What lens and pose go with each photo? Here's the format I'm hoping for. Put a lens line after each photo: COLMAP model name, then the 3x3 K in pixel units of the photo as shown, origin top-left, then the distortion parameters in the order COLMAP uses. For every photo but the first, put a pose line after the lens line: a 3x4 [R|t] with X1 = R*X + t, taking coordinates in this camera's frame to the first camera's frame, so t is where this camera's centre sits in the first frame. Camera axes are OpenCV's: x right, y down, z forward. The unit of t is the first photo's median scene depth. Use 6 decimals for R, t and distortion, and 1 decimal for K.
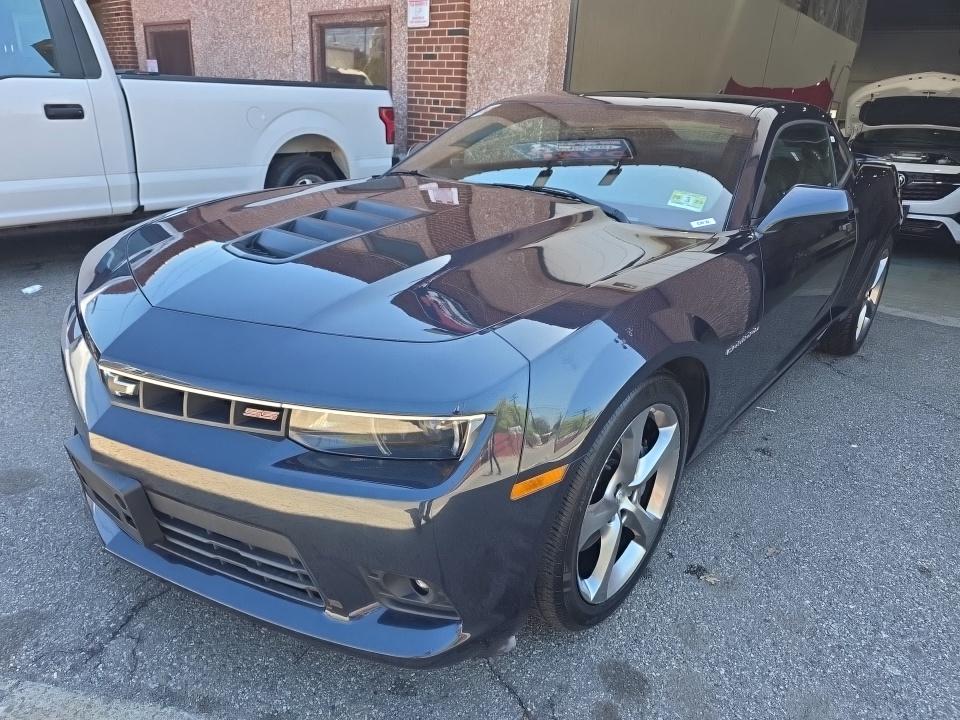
lens RADIAL K [[640.6, 0, 476.5], [0, 640.6, 360.1], [0, 0, 1]] dist [0.002343, -0.006406]
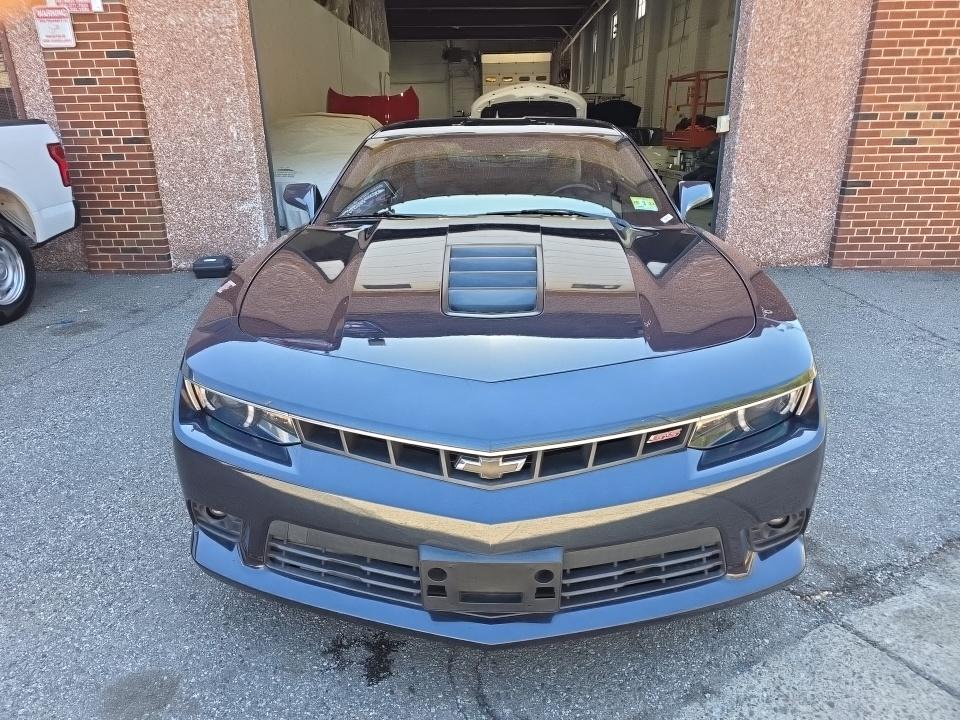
lens RADIAL K [[642.2, 0, 465.4], [0, 642.2, 349.3], [0, 0, 1]] dist [0.005048, -0.018318]
pose [[0.797674, -0.254324, 0.546842, -0.231028], [0.266560, 0.962036, 0.058593, -0.043076], [-0.540983, 0.099028, 0.835183, 0.042363]]
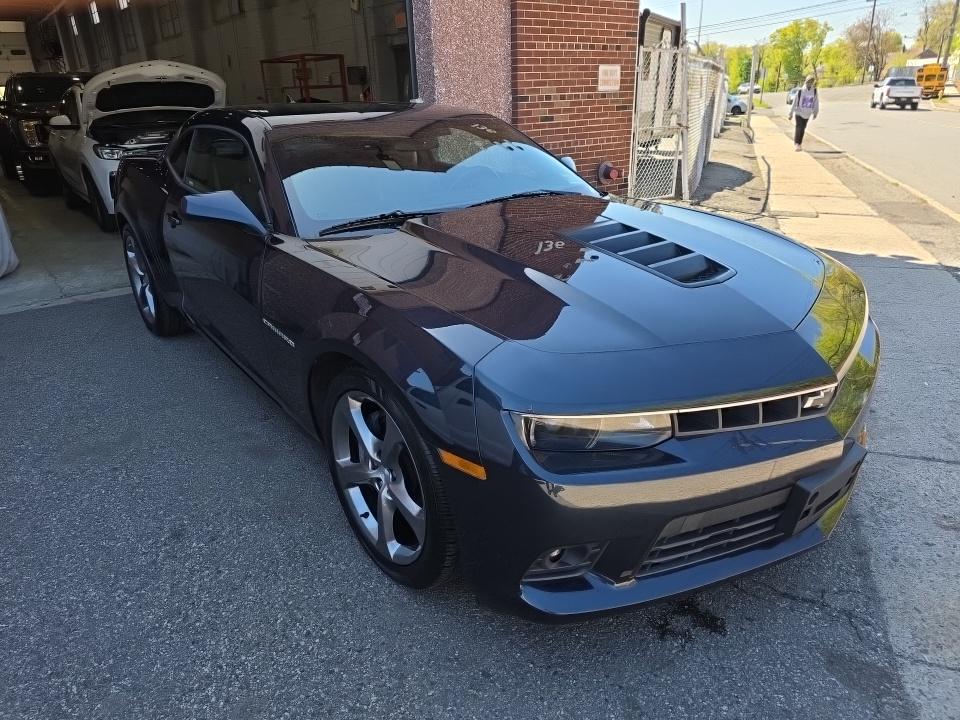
lens RADIAL K [[640.6, 0, 476.5], [0, 640.6, 360.1], [0, 0, 1]] dist [0.002343, -0.006406]
pose [[0.220111, -0.418577, 0.881104, -0.366436], [0.381450, 0.868267, 0.317188, -0.136813], [-0.897801, 0.266281, 0.350781, 0.246249]]
